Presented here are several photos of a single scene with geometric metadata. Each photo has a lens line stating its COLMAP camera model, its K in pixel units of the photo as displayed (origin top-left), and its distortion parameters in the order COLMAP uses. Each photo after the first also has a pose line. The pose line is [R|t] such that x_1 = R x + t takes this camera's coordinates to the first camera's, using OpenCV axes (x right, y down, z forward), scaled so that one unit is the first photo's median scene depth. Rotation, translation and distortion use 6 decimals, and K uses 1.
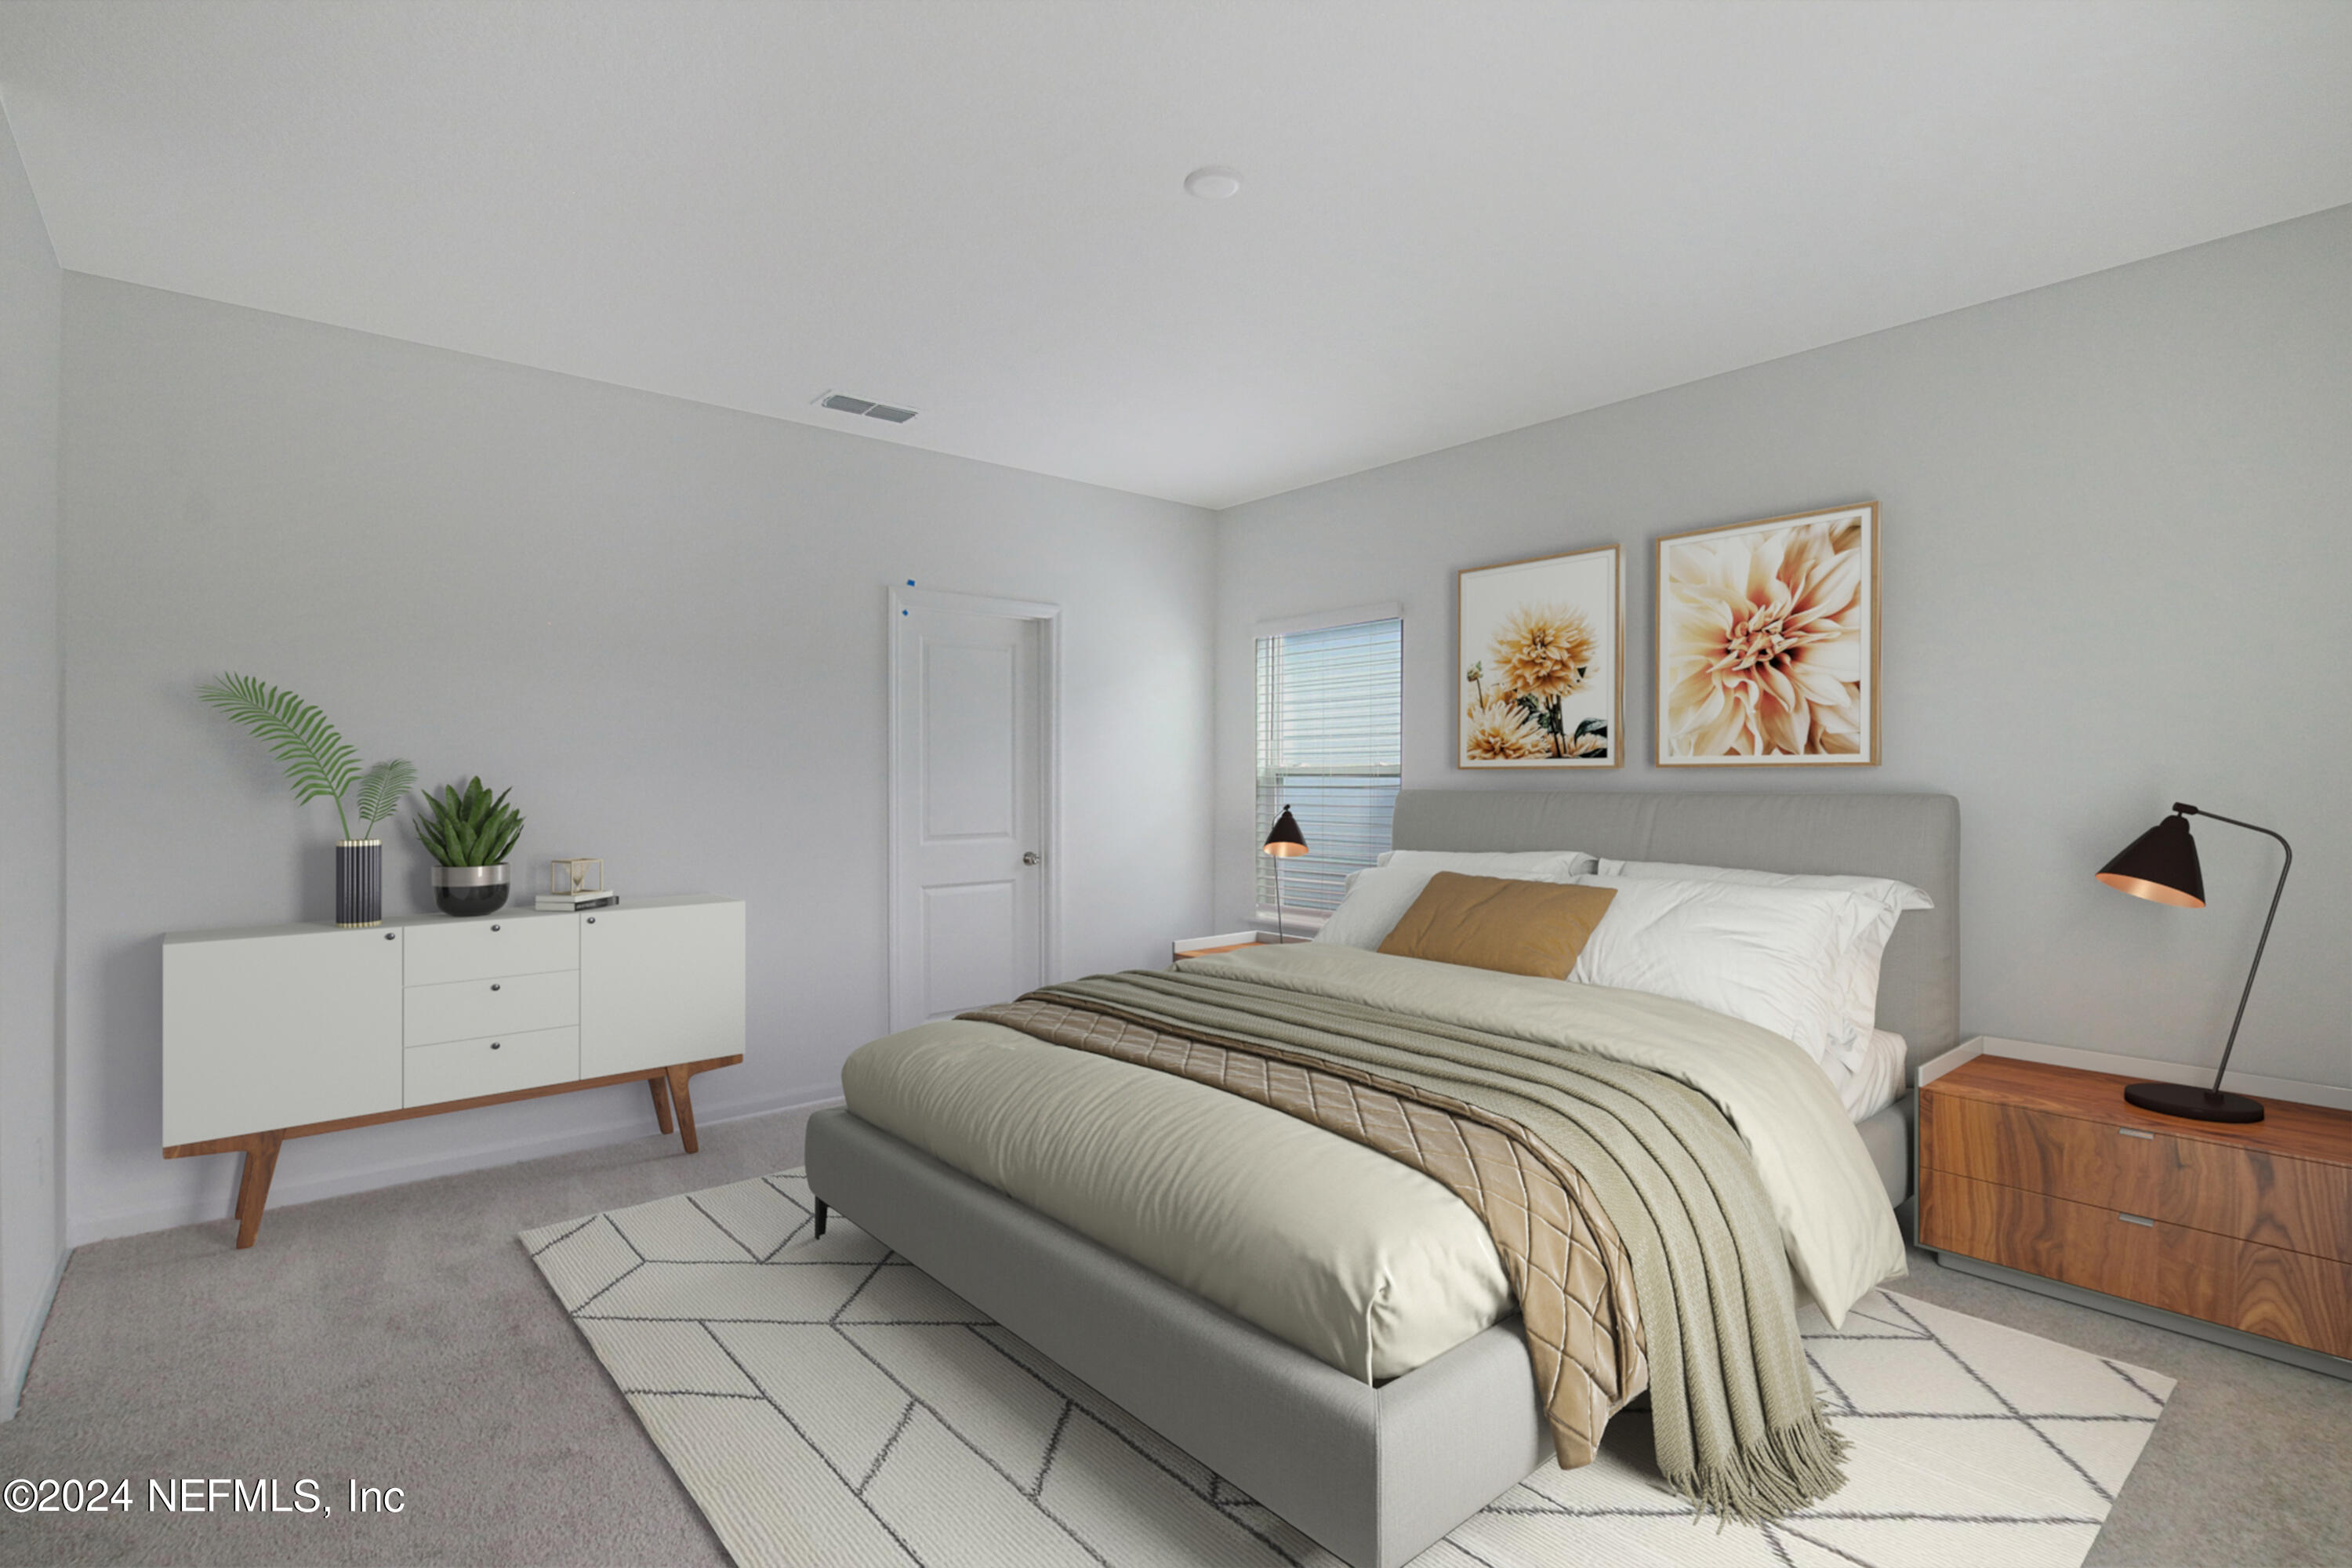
lens RADIAL K [[1128.0, 0, 1176.0], [0, 1128.0, 784.0], [0, 0, 1]] dist [-0.000331, -0.000088]
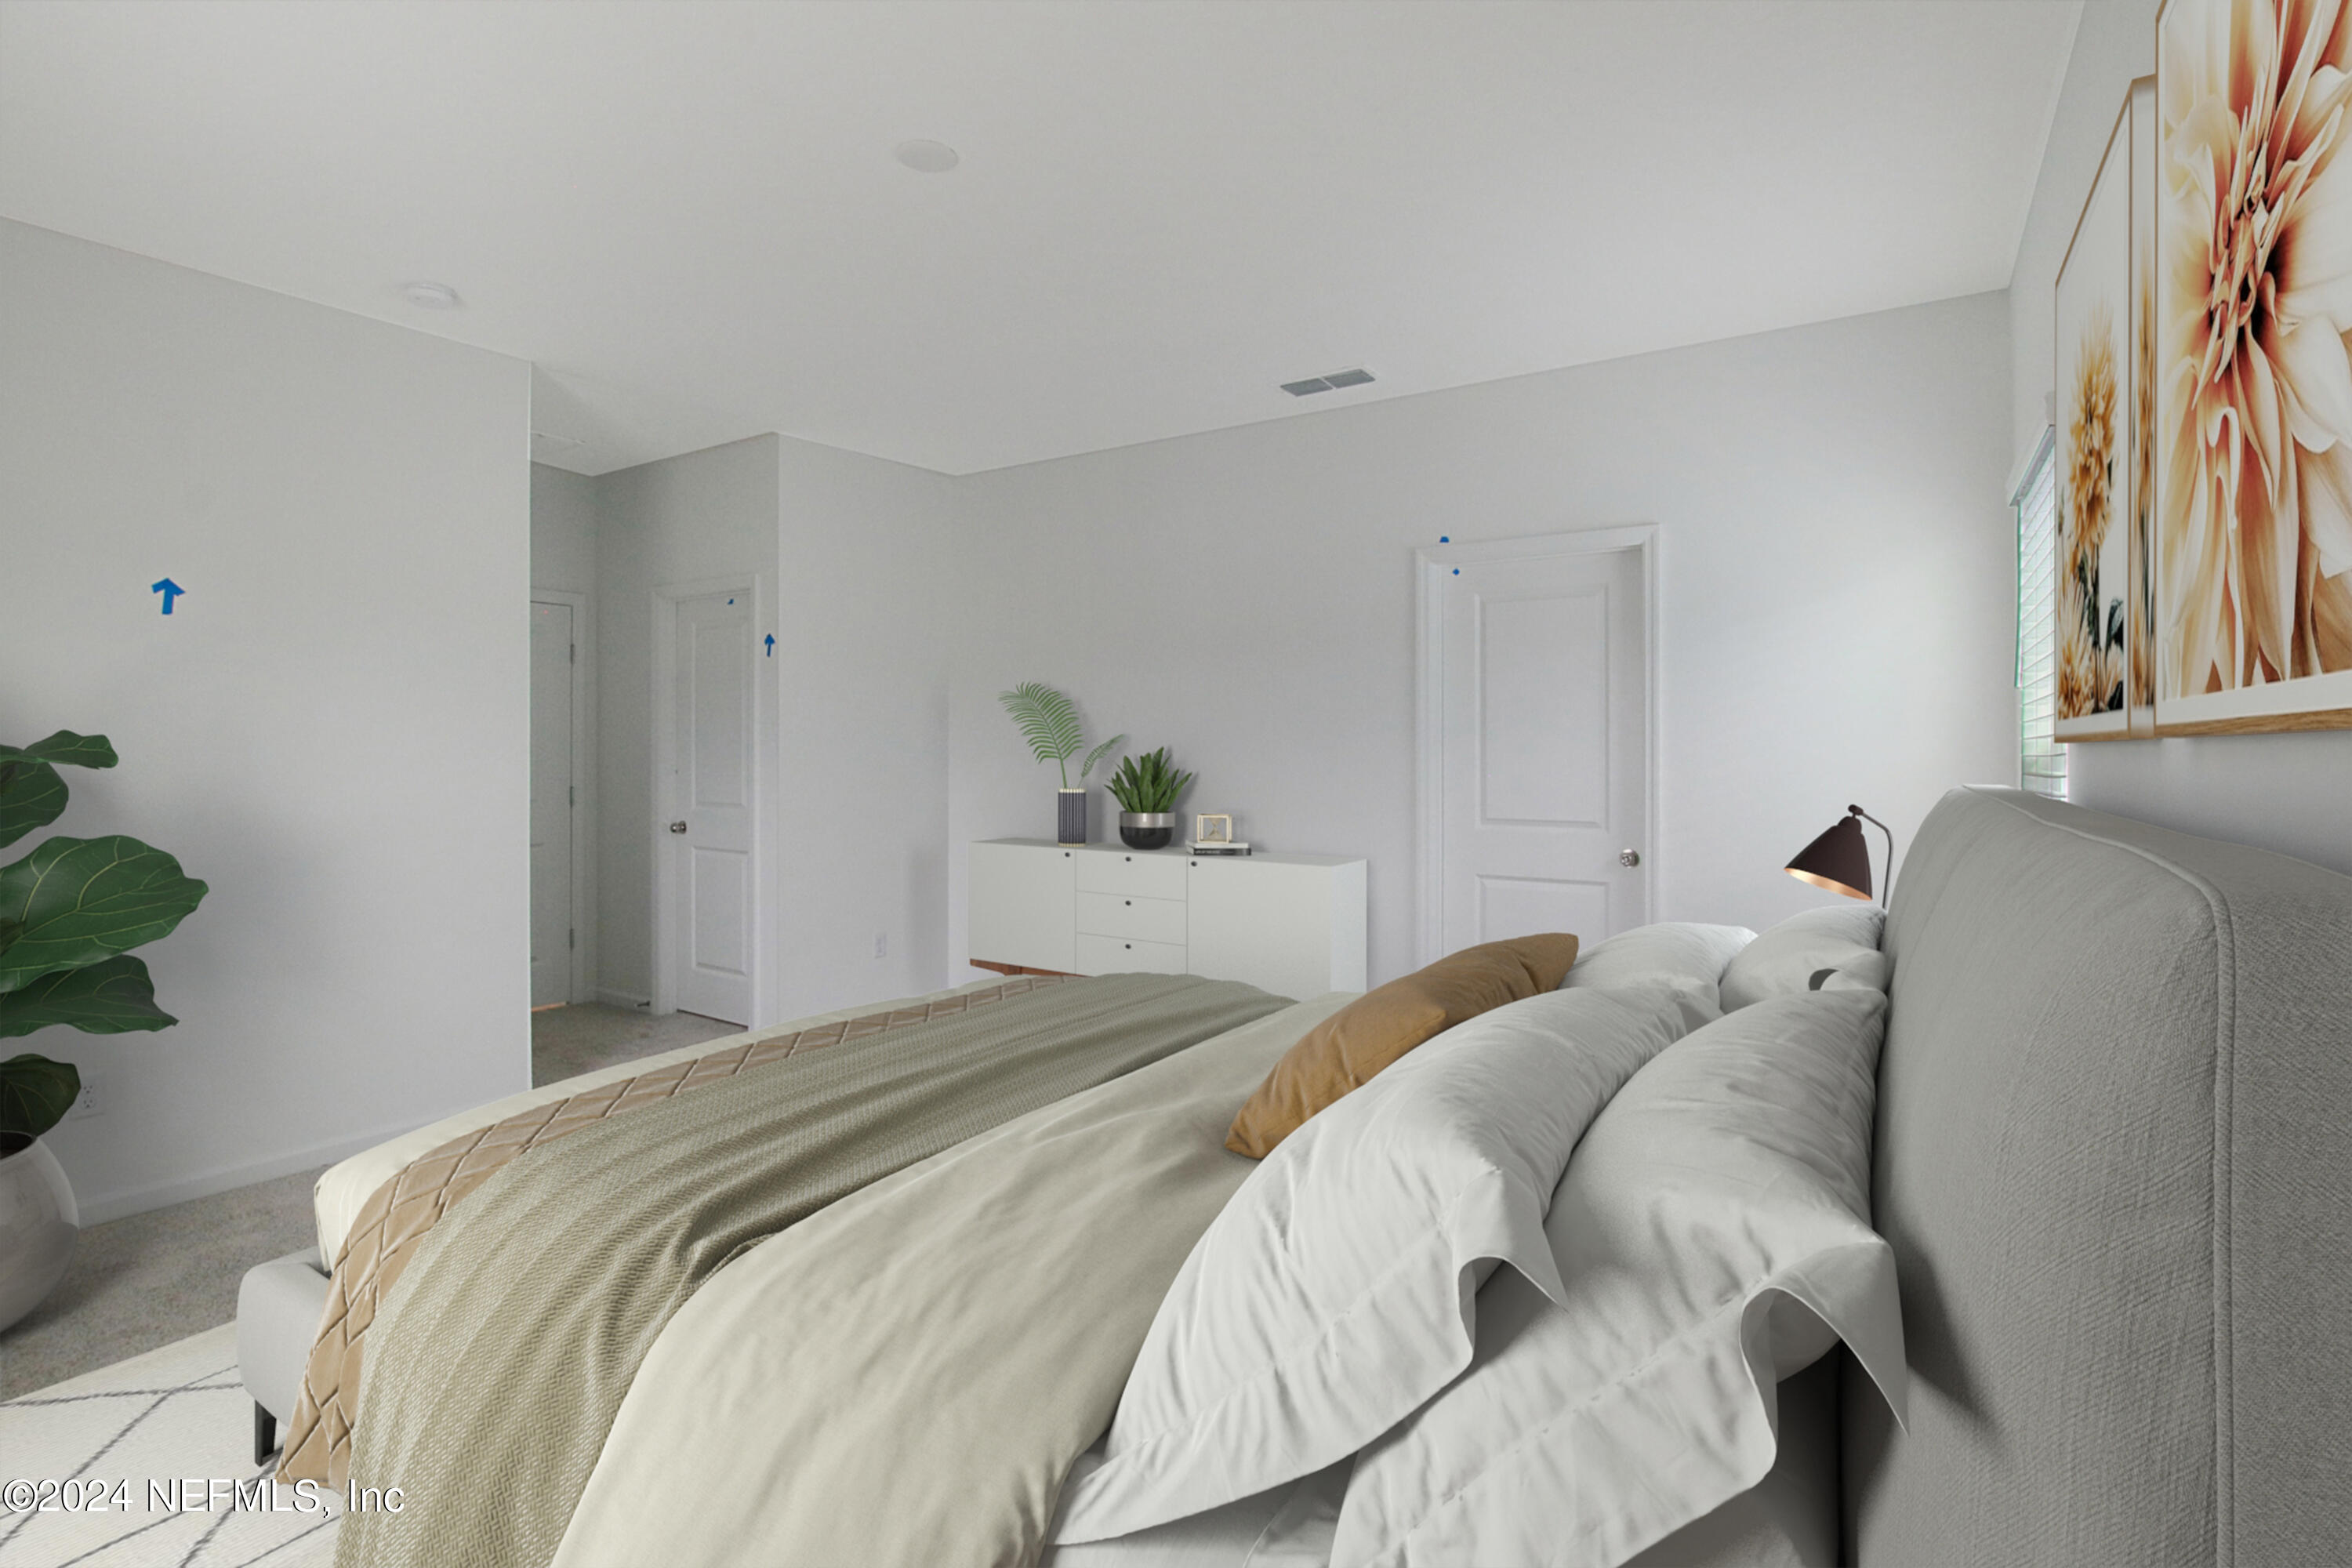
lens RADIAL K [[1074.8, 0, 1176.2], [0, 1074.8, 736.2], [0, 0, 1]] dist [-0.000383, 0.000040]
pose [[0.274759, -0.006008, -0.961494, 0.654687], [-0.012241, 0.999878, -0.009746, -0.008929], [0.961435, 0.014447, 0.274652, 0.663917]]
